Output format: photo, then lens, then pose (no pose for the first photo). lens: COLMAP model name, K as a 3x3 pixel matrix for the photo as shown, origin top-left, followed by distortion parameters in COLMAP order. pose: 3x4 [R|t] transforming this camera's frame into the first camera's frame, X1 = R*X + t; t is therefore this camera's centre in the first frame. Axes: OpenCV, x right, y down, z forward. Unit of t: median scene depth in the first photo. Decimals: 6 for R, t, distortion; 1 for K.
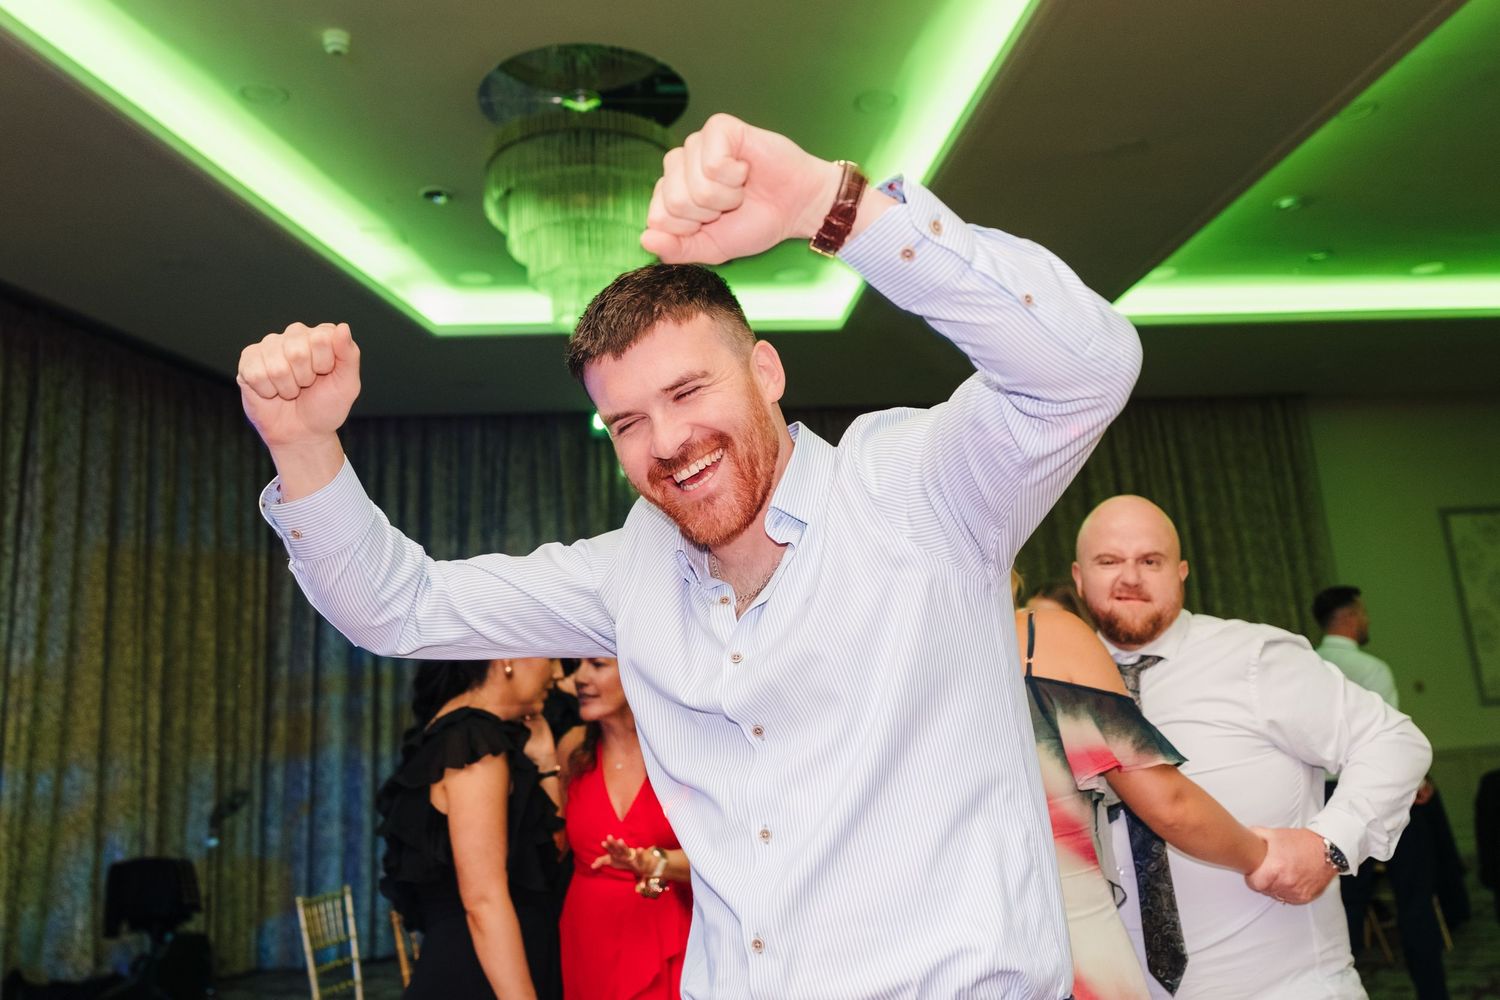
lens RADIAL K [[1082.2, 0, 750.0], [0, 1082.2, 500.0], [0, 0, 1]] dist [-0.003787, -0.004559]
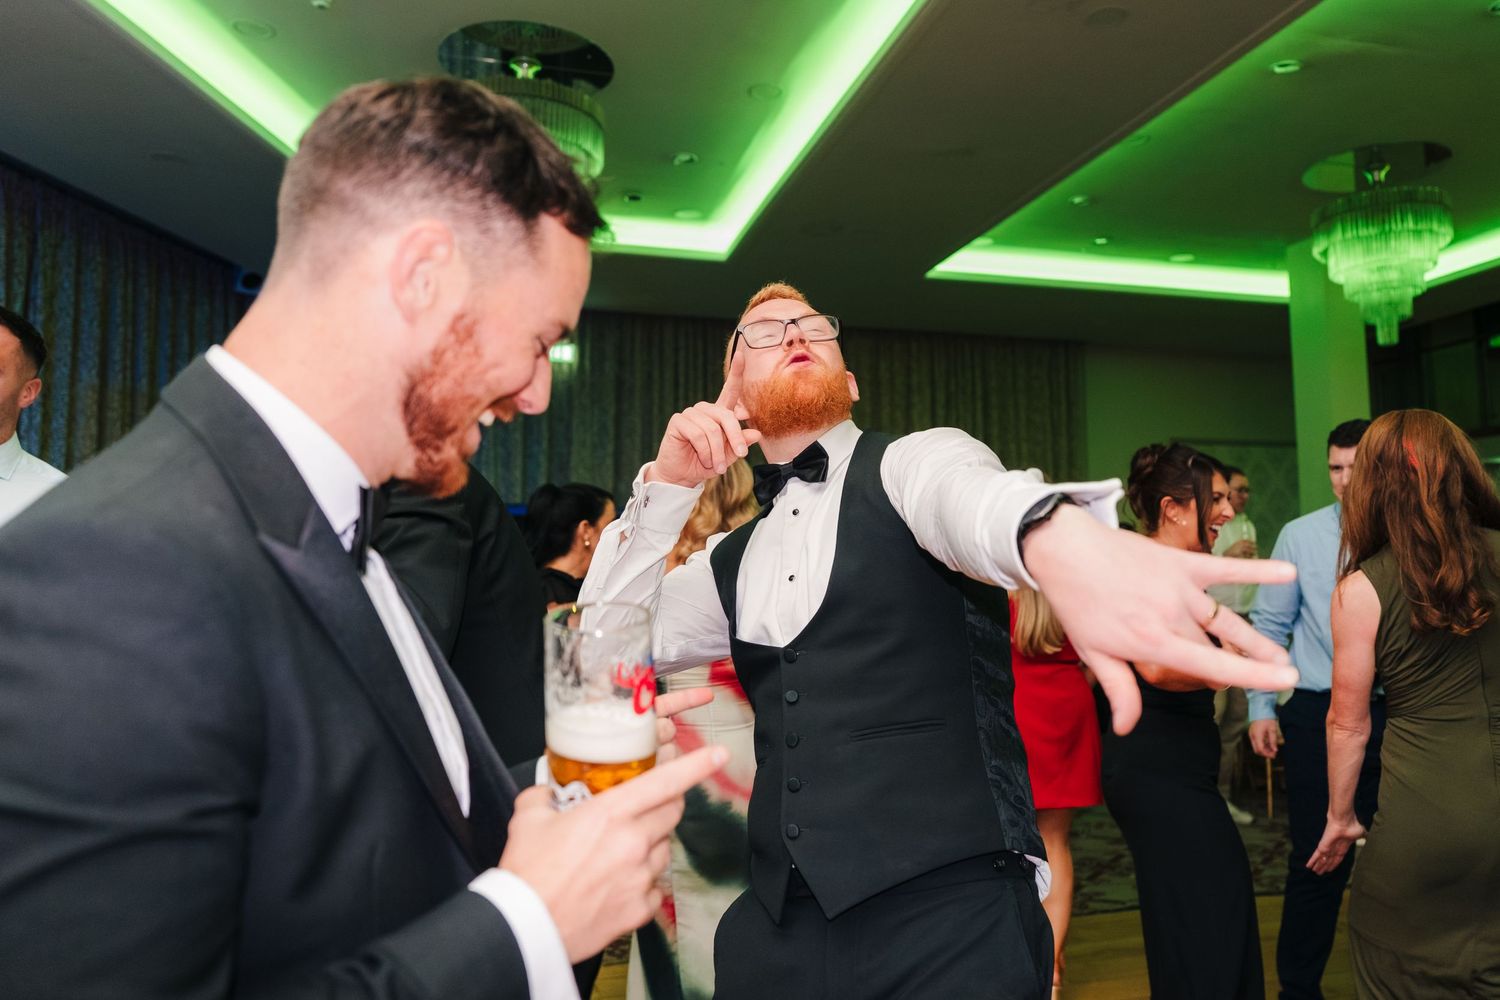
lens RADIAL K [[1082.2, 0, 750.0], [0, 1082.2, 500.0], [0, 0, 1]] dist [-0.003787, -0.004559]
pose [[0.991958, 0.070347, 0.105217, 0.001189], [-0.087965, 0.980899, 0.173494, -0.104462], [-0.091002, -0.181354, 0.979198, -0.255866]]
